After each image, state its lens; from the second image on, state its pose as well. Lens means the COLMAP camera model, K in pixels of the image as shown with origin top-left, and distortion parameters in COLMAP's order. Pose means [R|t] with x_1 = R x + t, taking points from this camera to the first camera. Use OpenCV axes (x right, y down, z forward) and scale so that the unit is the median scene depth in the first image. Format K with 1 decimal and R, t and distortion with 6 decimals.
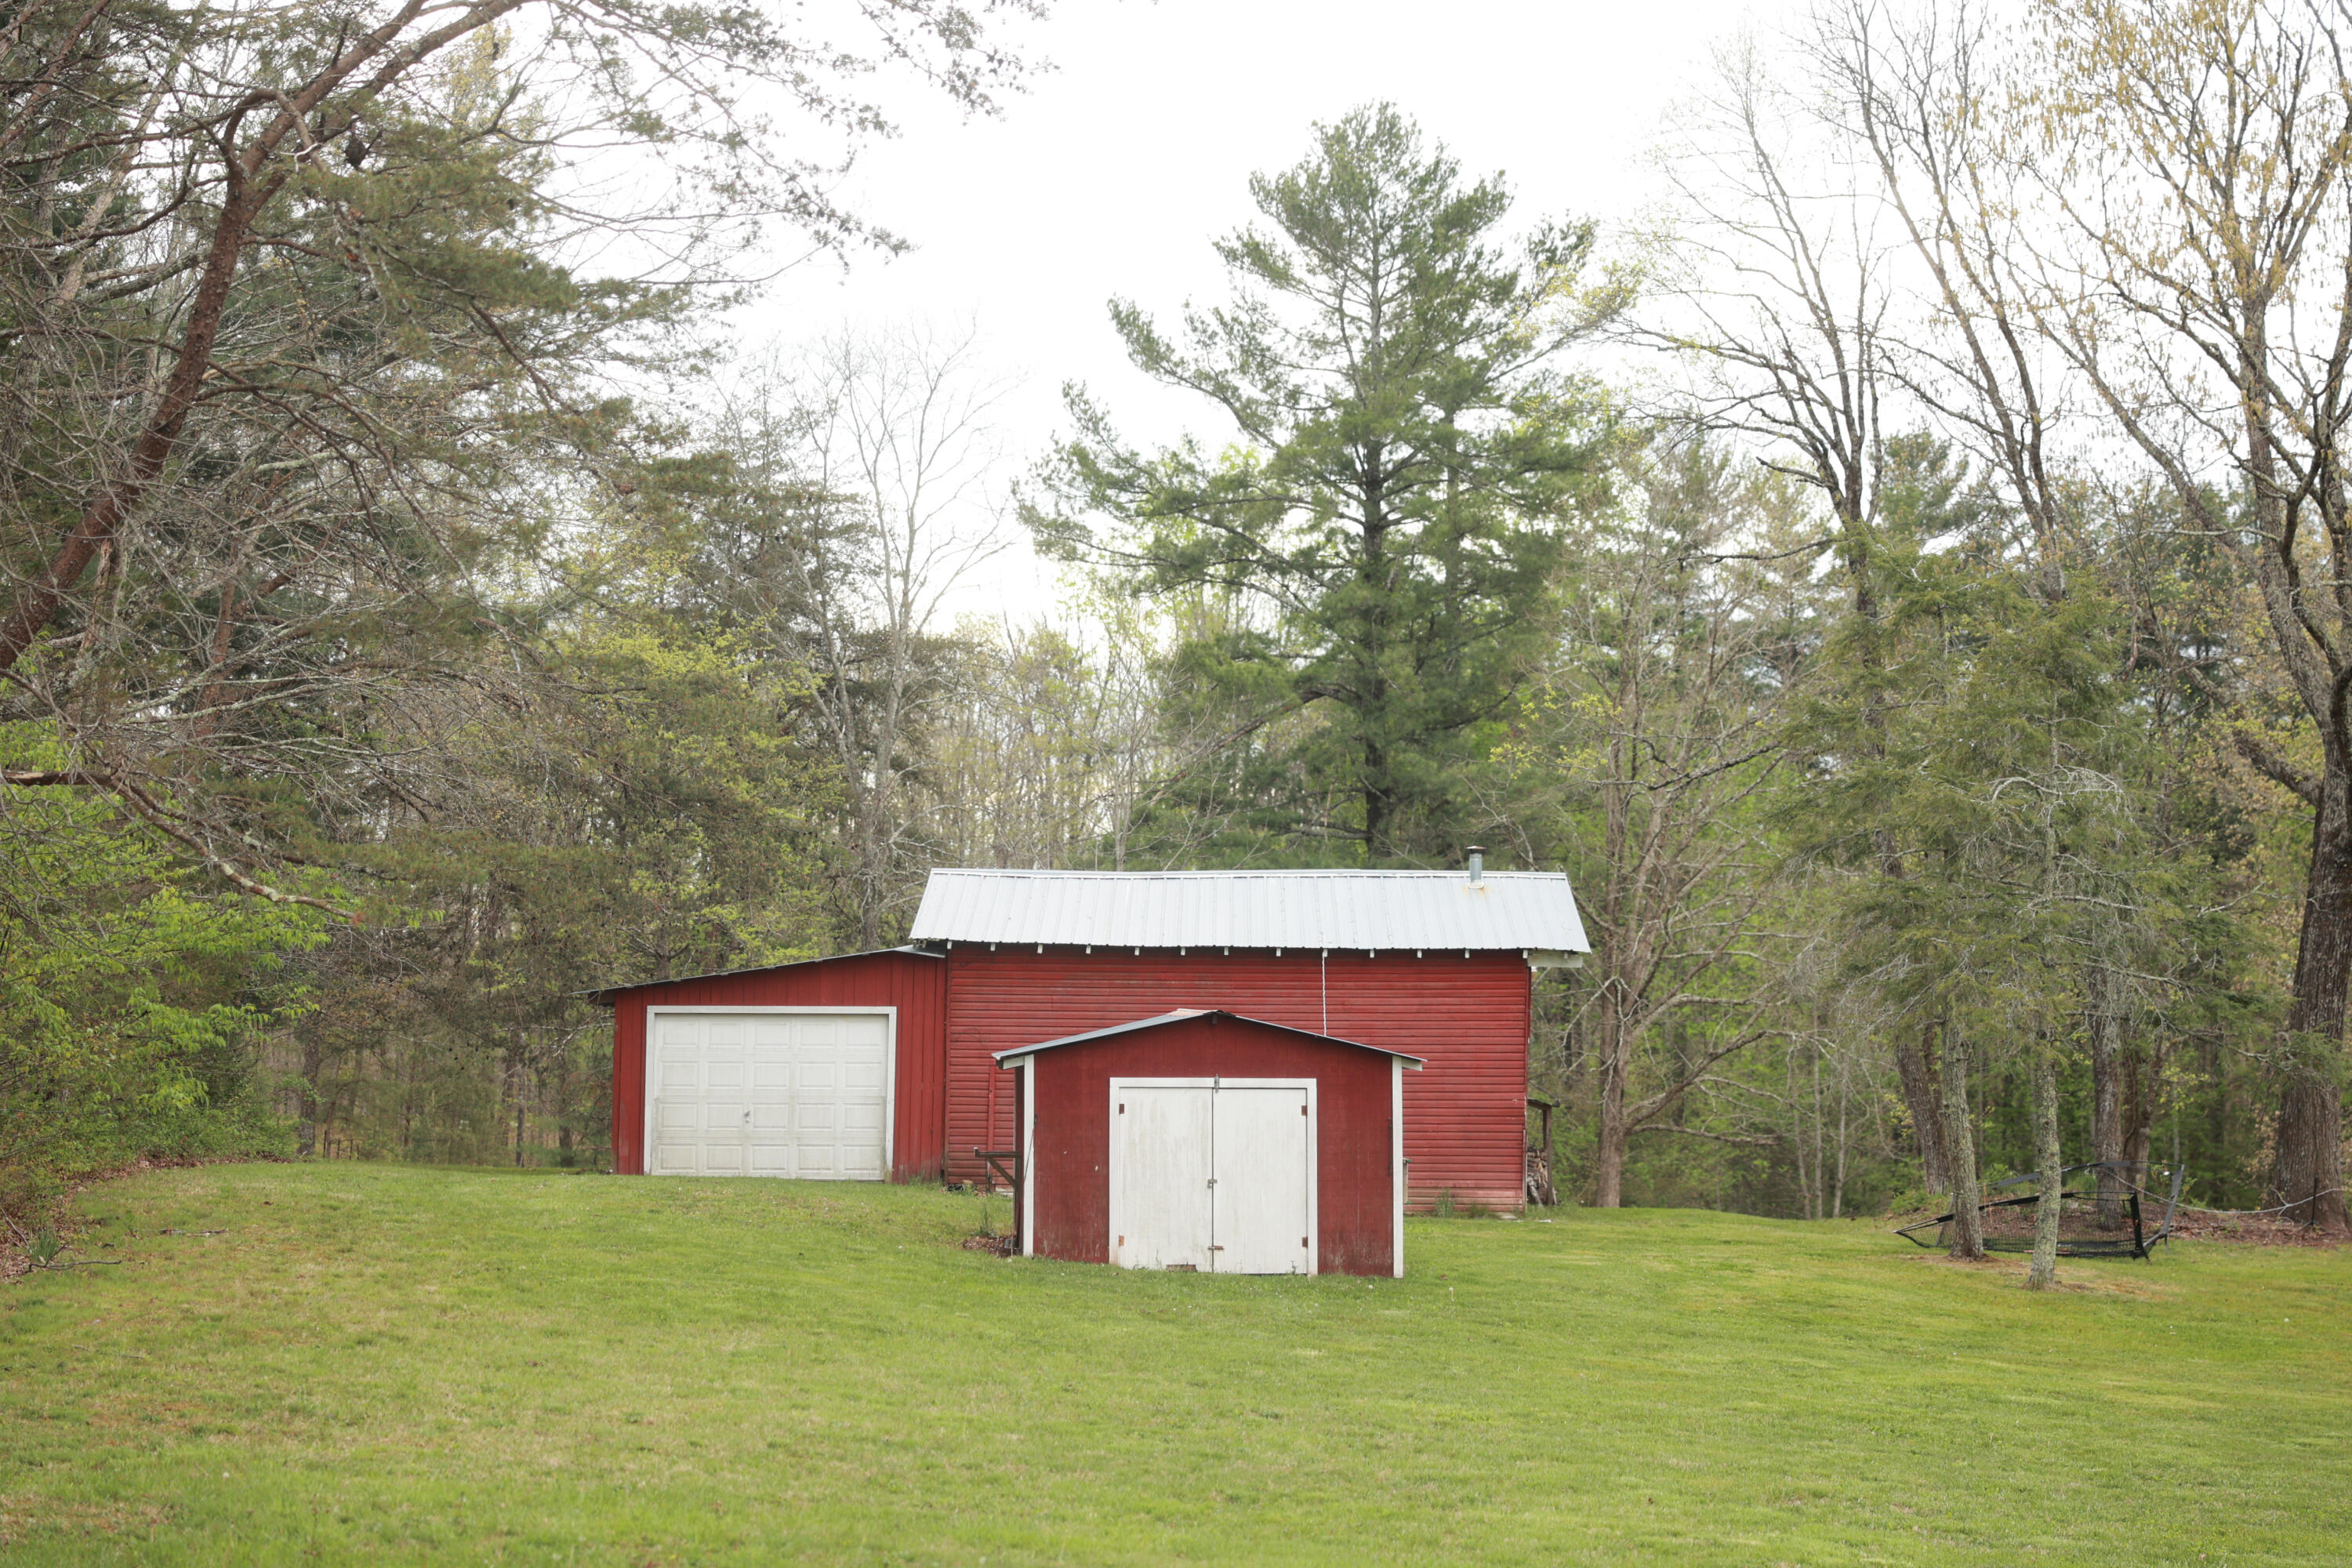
lens RADIAL K [[4283.1, 0, 1176.0], [0, 4283.1, 784.0], [0, 0, 1]] dist [0.205495, -0.045430]
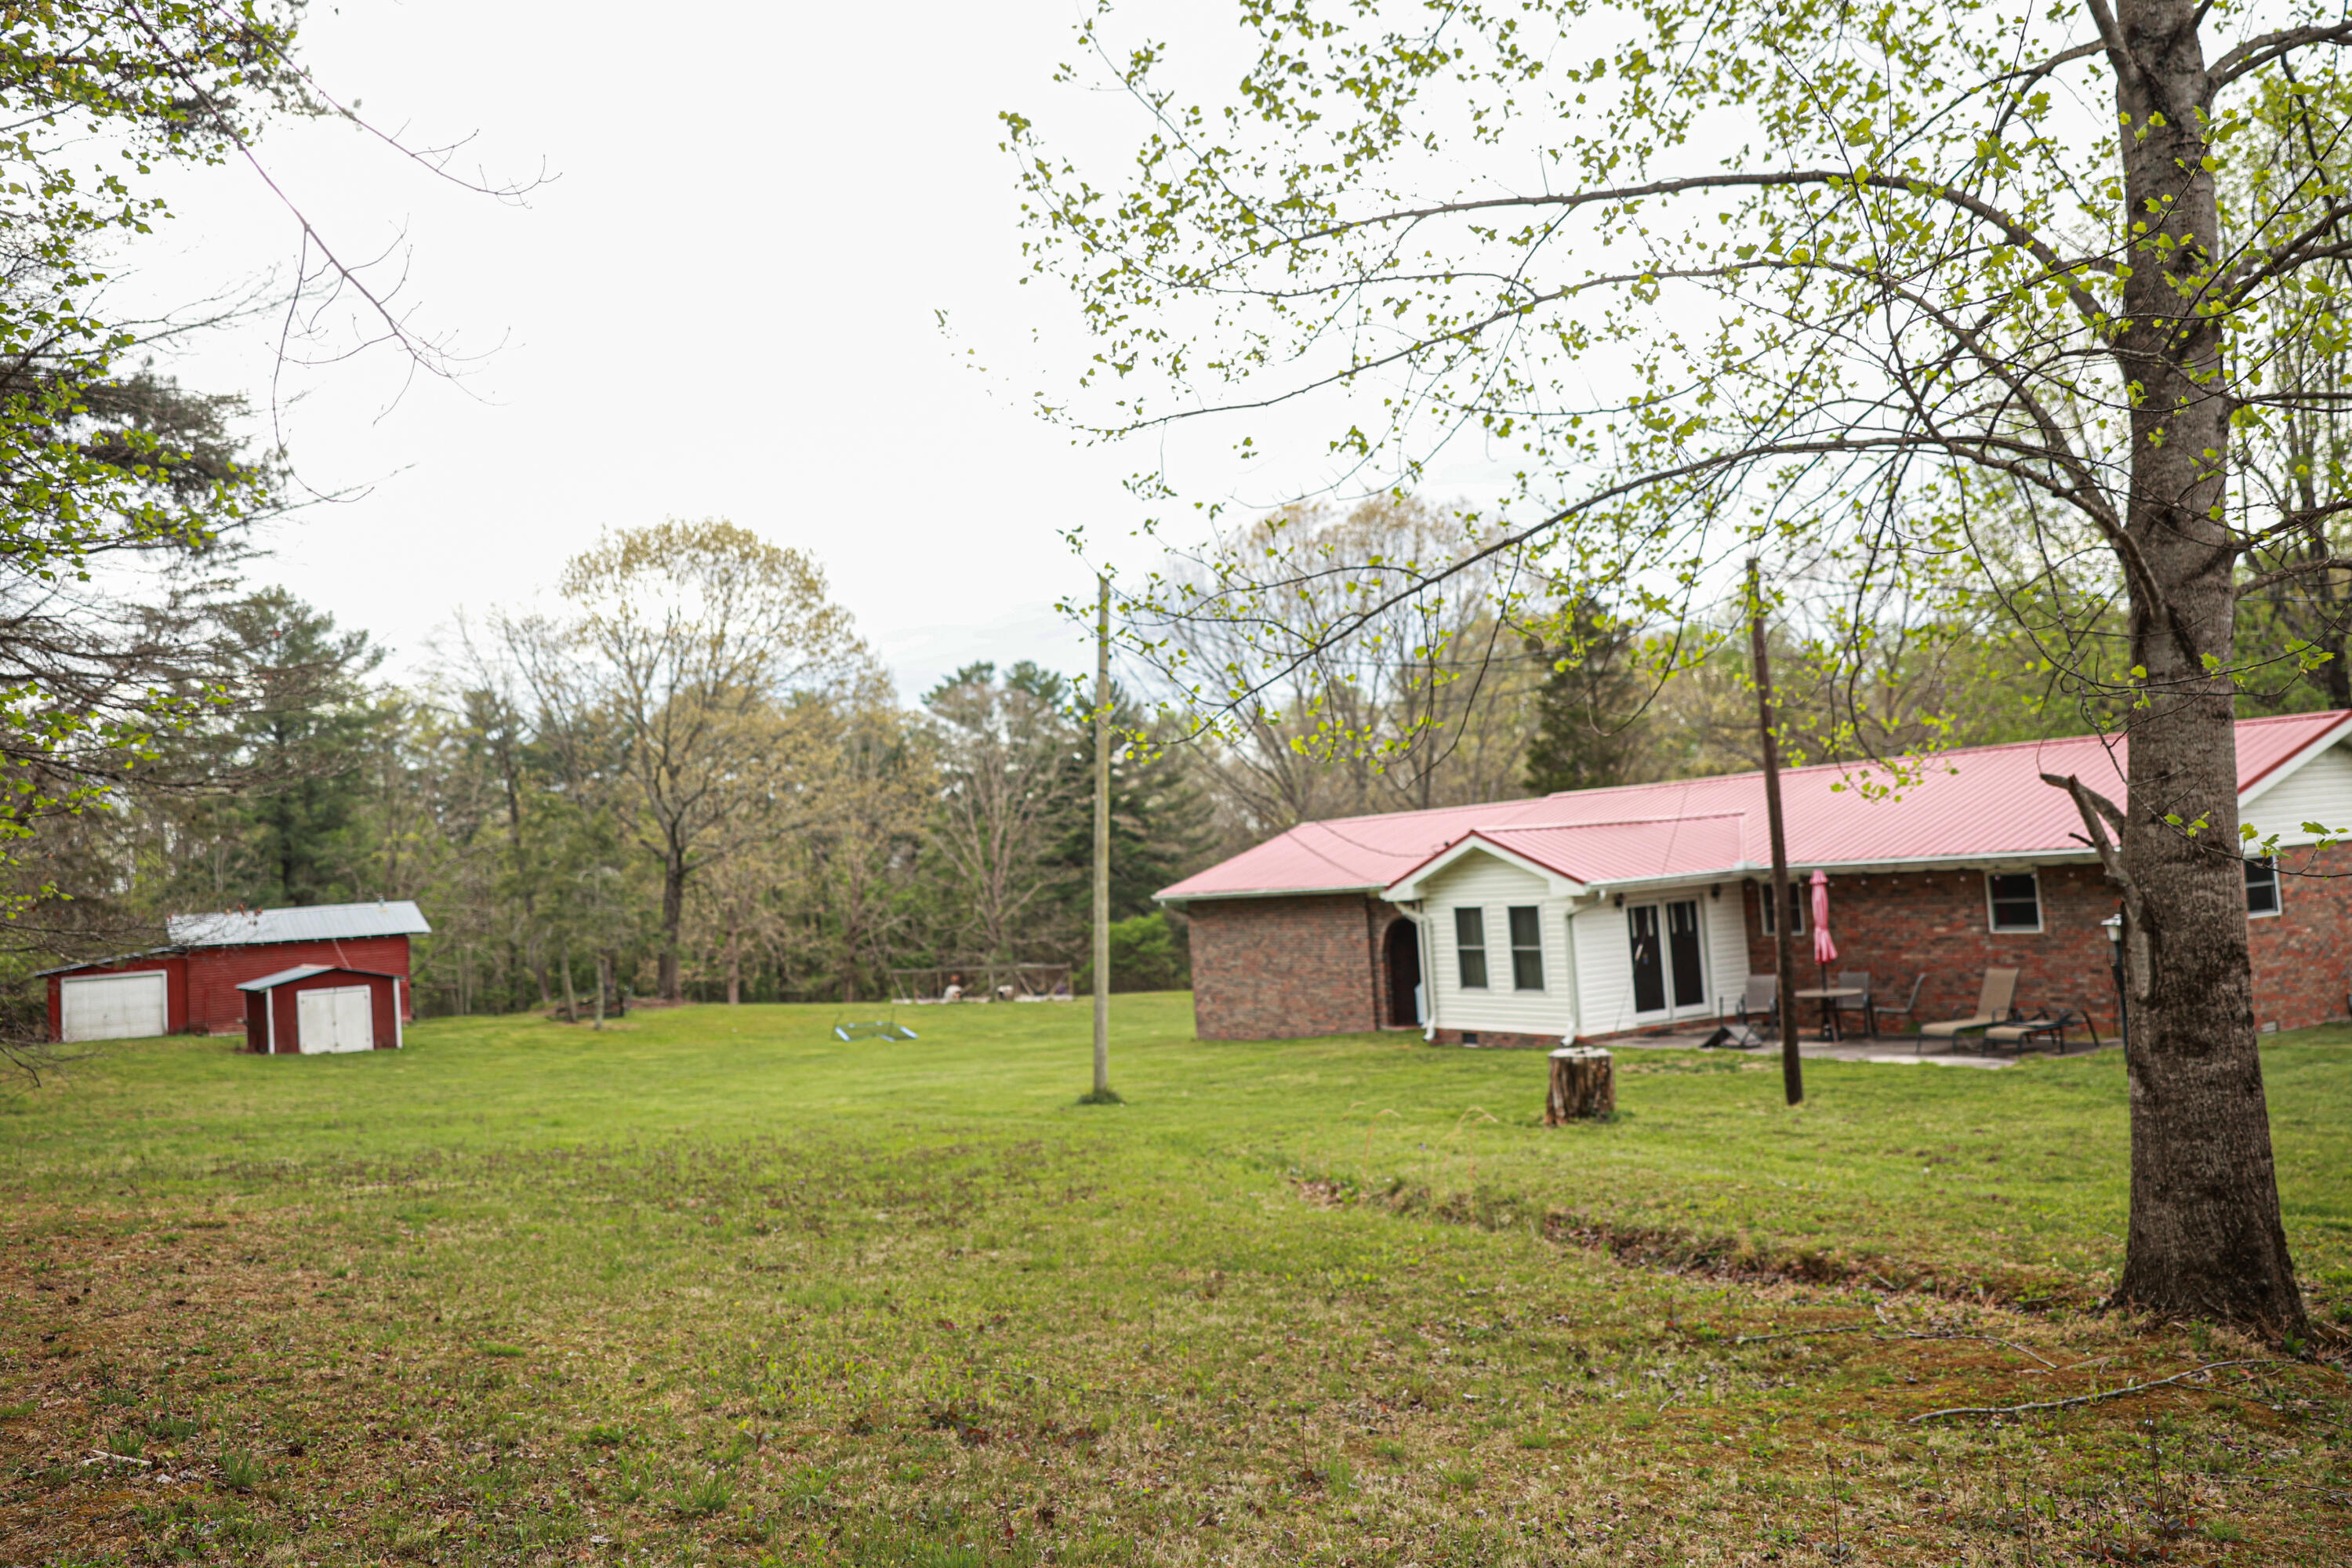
lens RADIAL K [[1848.7, 0, 1176.0], [0, 1848.7, 784.0], [0, 0, 1]] dist [-0.007844, -0.007882]
pose [[0.857058, -0.034672, 0.514051, -0.149064], [0.041000, 0.999159, -0.000965, -0.052514], [-0.513586, 0.021903, 0.857759, -0.453009]]
